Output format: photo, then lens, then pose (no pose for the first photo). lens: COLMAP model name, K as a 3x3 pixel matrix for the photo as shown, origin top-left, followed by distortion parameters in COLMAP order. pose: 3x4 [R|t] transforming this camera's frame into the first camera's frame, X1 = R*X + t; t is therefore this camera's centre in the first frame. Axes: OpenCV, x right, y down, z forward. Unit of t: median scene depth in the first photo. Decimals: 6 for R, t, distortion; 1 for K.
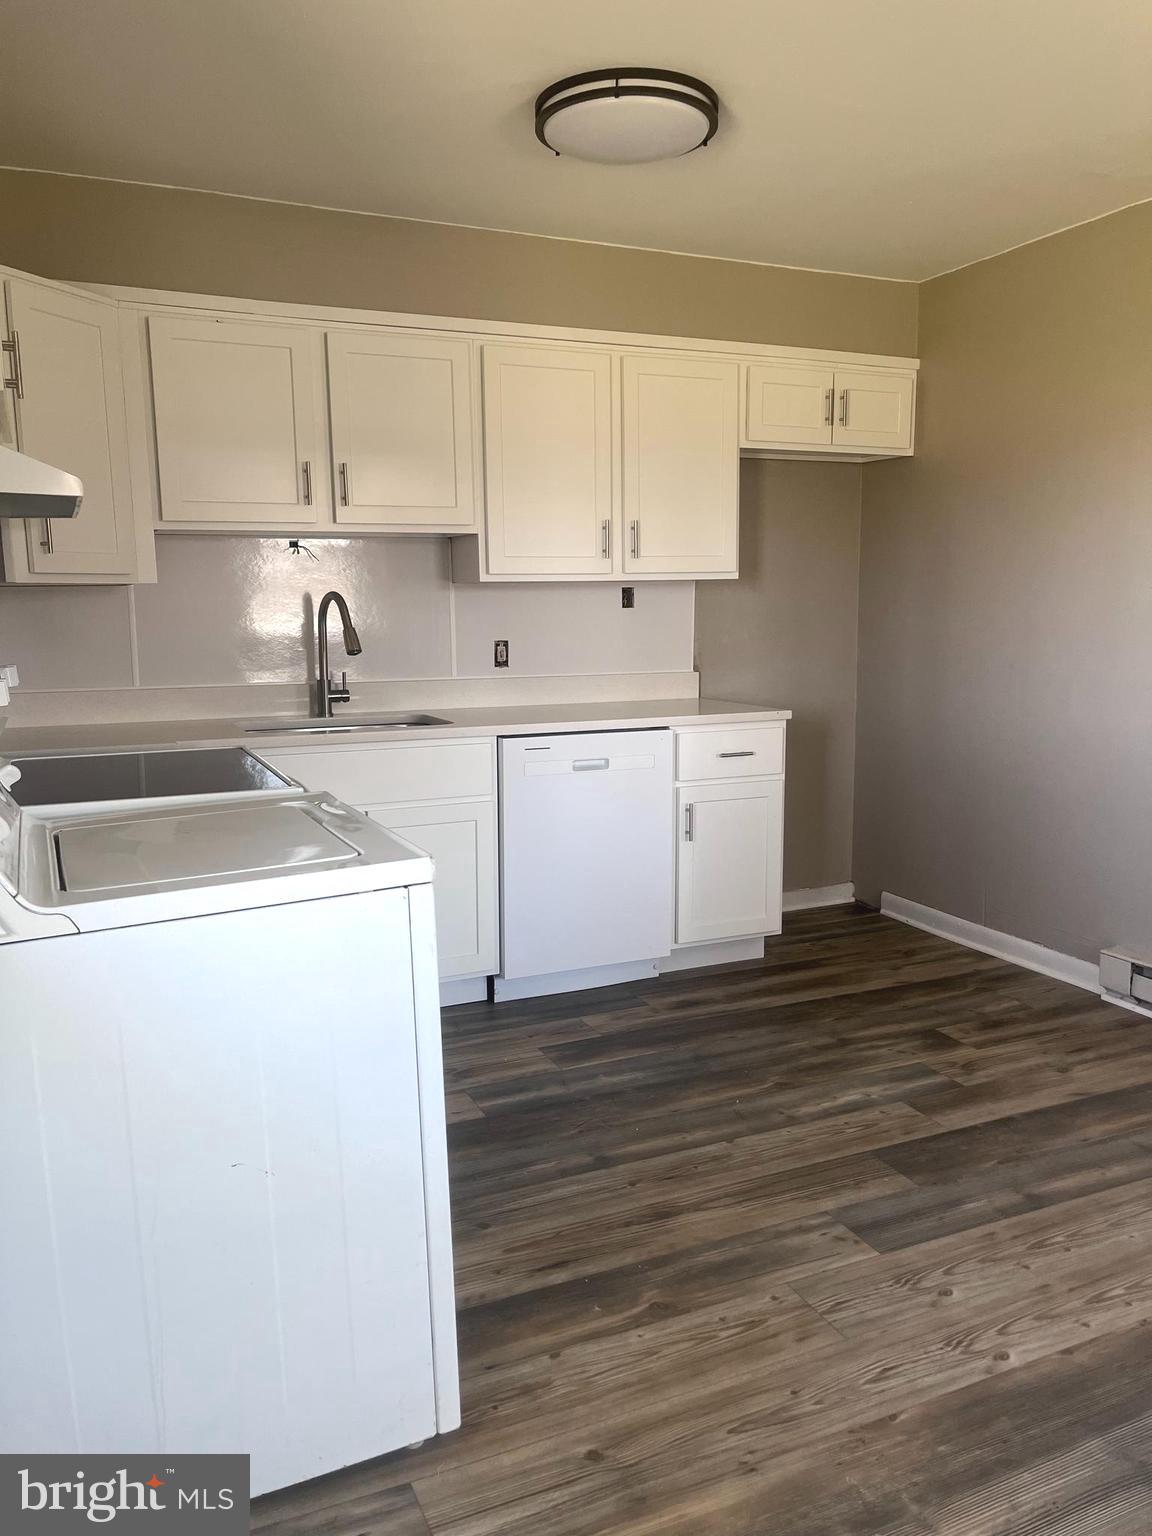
lens RADIAL K [[1166.3, 0, 577.1], [0, 1166.3, 760.9], [0, 0, 1]] dist [0.047190, -0.047622]
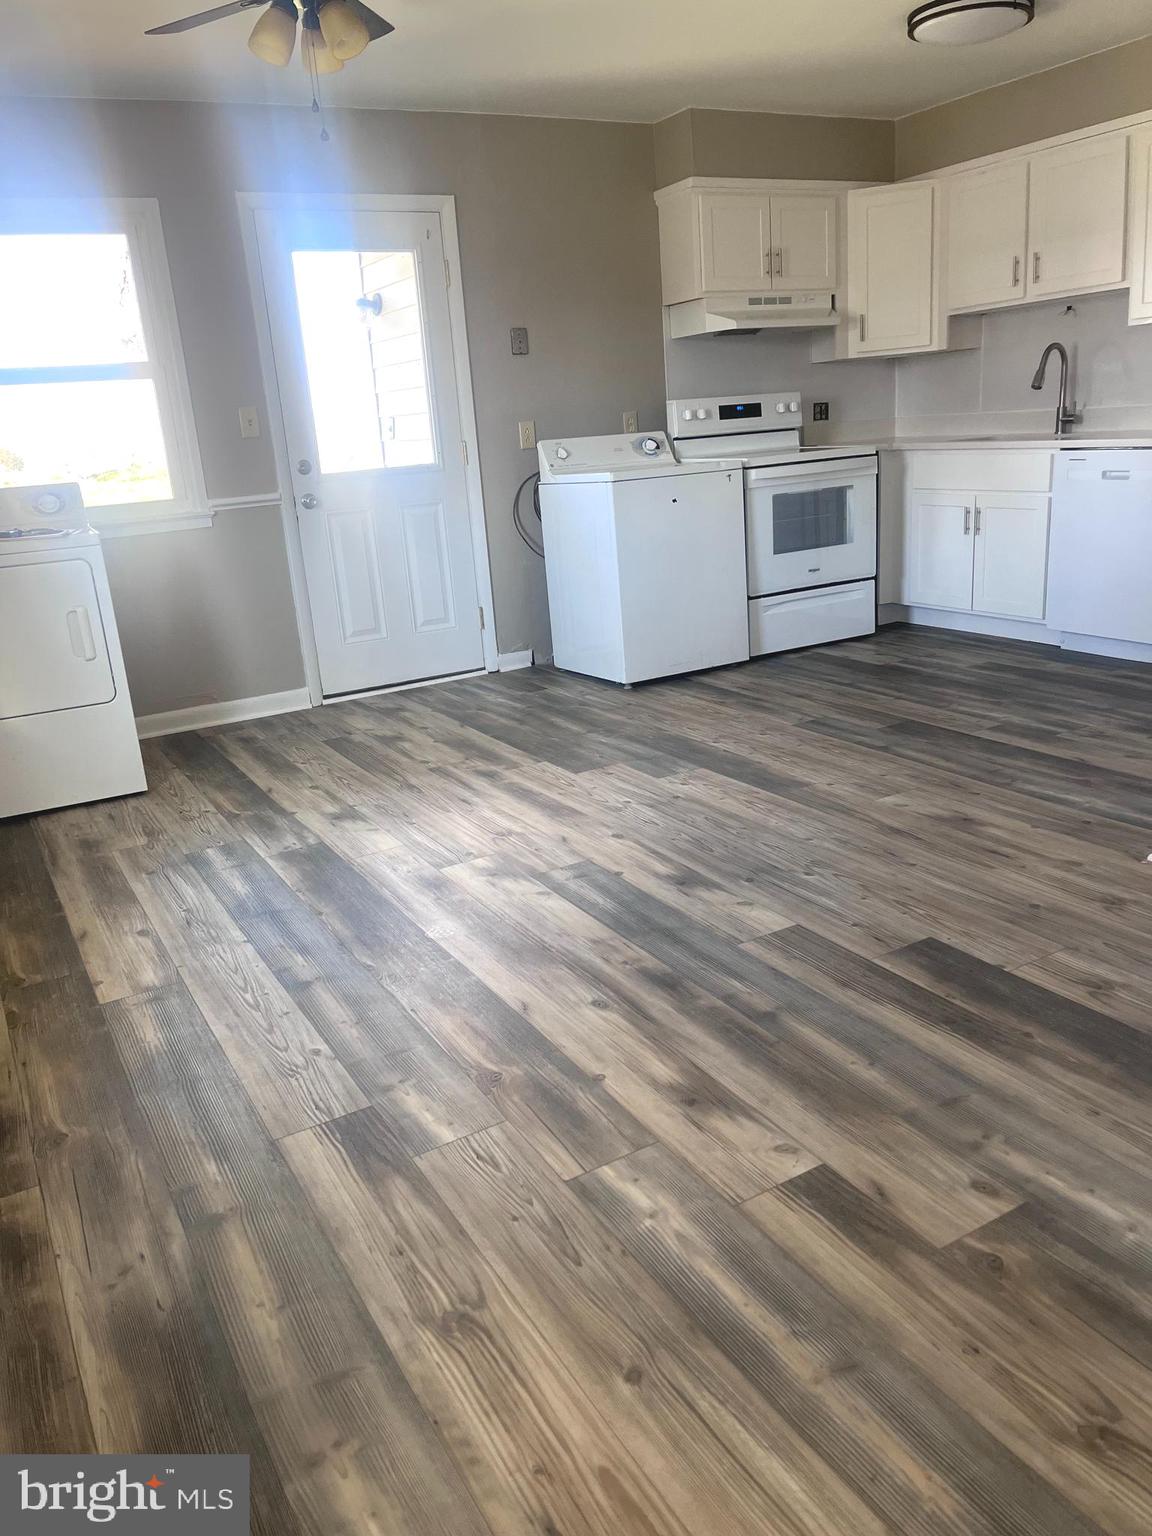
lens RADIAL K [[1166.3, 0, 577.7], [0, 1166.3, 755.4], [0, 0, 1]] dist [0.047190, -0.047622]
pose [[0.078938, 0.277323, -0.957528, 1.541416], [-0.067681, 0.959800, 0.272402, -0.015531], [0.994579, 0.043304, 0.094534, 0.367155]]
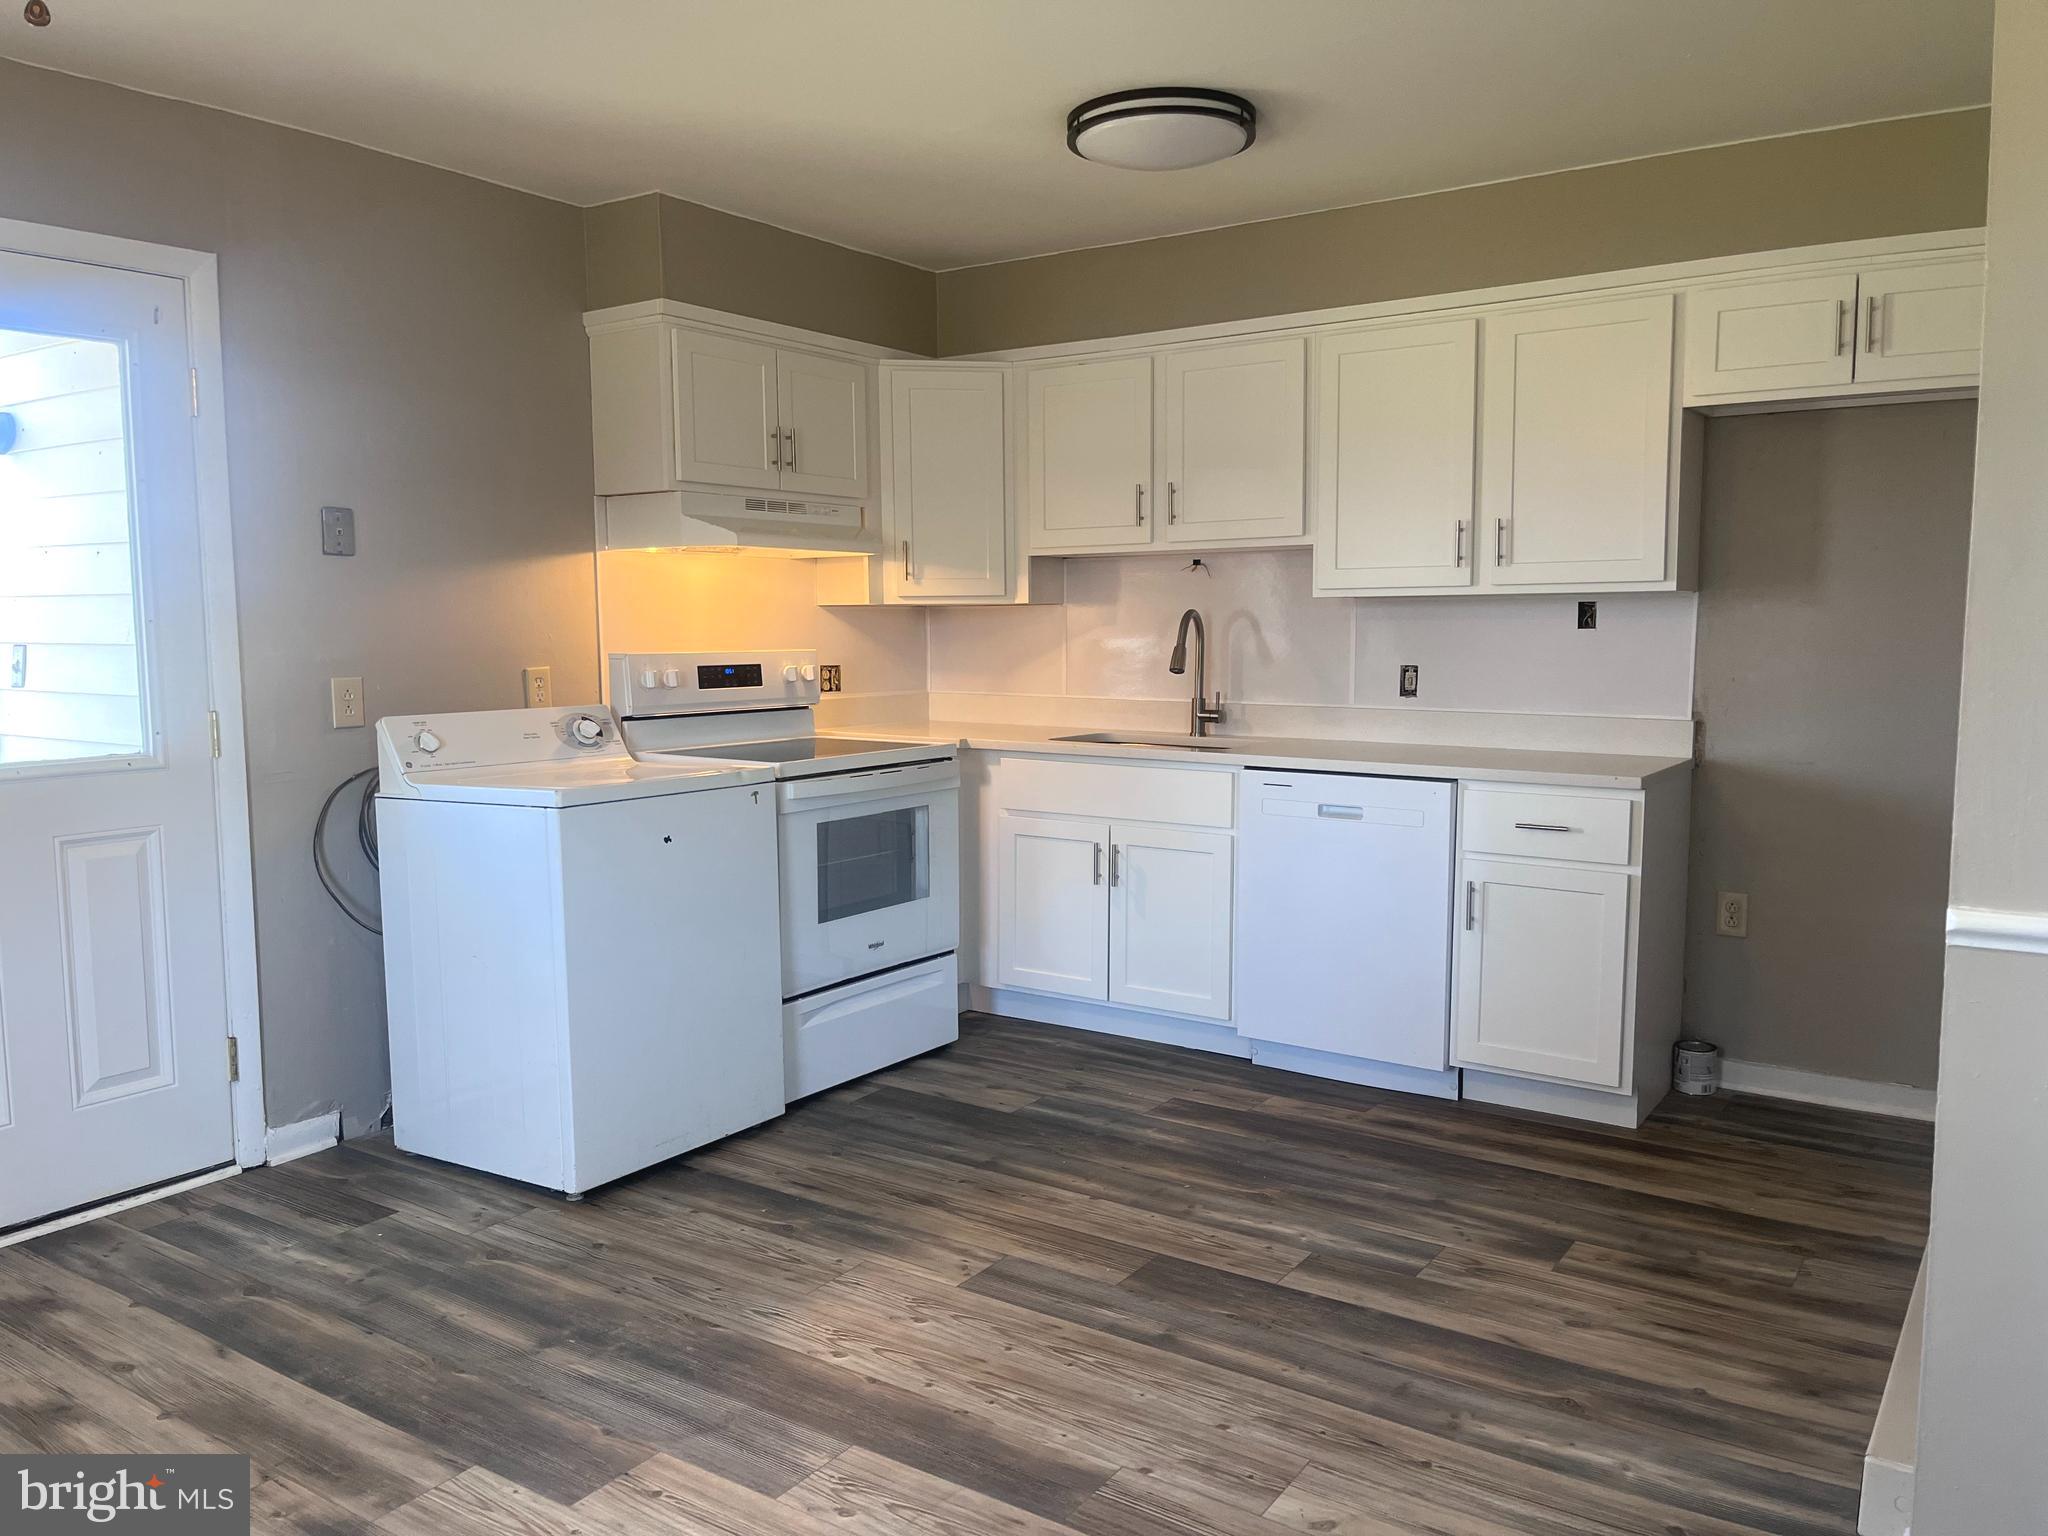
lens RADIAL K [[1555.1, 0, 1020.9], [0, 1555.1, 766.2], [0, 0, 1]] dist [0.047190, -0.047622]
pose [[0.513859, 0.088490, -0.853298, 1.031548], [-0.118641, 0.992438, 0.031473, -0.045295], [0.849631, 0.085064, 0.520472, 0.248709]]
